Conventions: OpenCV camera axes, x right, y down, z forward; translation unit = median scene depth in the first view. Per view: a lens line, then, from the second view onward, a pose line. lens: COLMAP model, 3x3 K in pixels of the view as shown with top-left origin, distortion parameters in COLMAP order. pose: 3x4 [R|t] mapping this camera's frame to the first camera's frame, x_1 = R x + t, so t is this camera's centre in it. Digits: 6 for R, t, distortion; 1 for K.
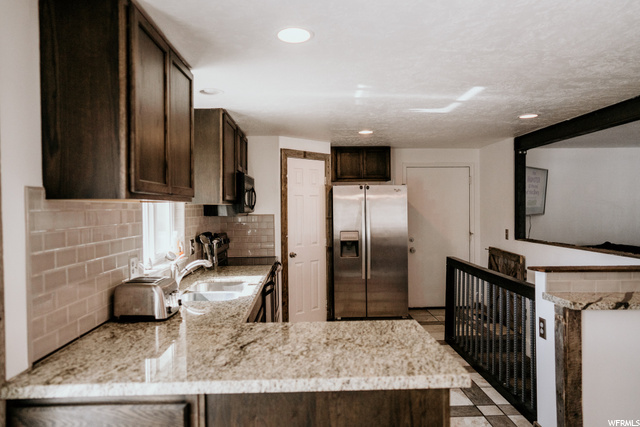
lens RADIAL K [[427.8, 0, 320.0], [0, 427.8, 213.5], [0, 0, 1]] dist [0.000350, 0.002208]
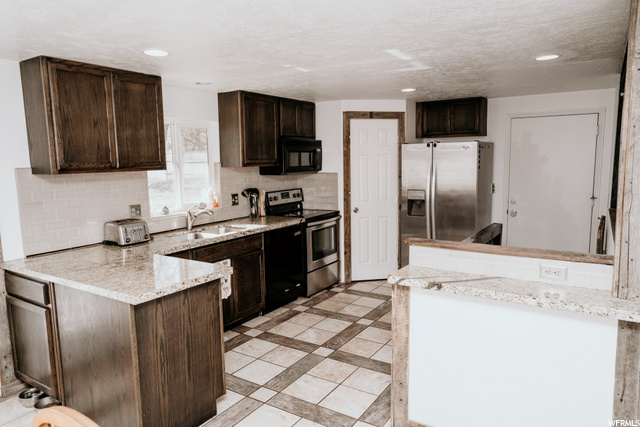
lens RADIAL K [[435.2, 0, 321.8], [0, 435.2, 213.8], [0, 0, 1]] dist [-0.001668, 0.003305]
pose [[0.820415, 0.067600, -0.567758, 0.499421], [0.001184, 0.992783, 0.119916, -0.027229], [0.571767, -0.099053, 0.814414, 0.047972]]
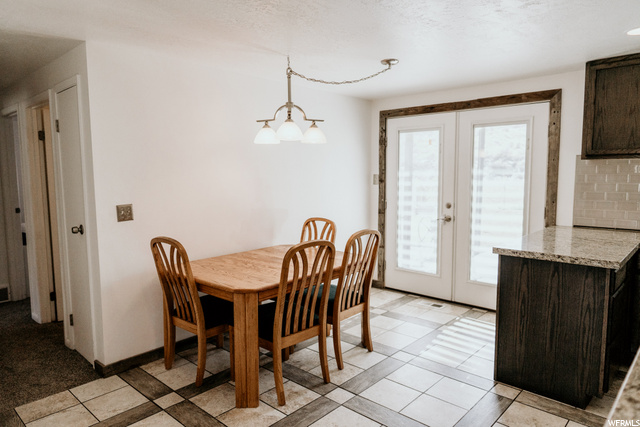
lens RADIAL K [[427.8, 0, 320.0], [0, 427.8, 213.5], [0, 0, 1]] dist [0.000350, 0.002208]
pose [[-0.703687, 0.085271, -0.705375, 0.671130], [0.004359, 0.993272, 0.115726, -0.004658], [0.710497, 0.078360, -0.699324, 0.531403]]
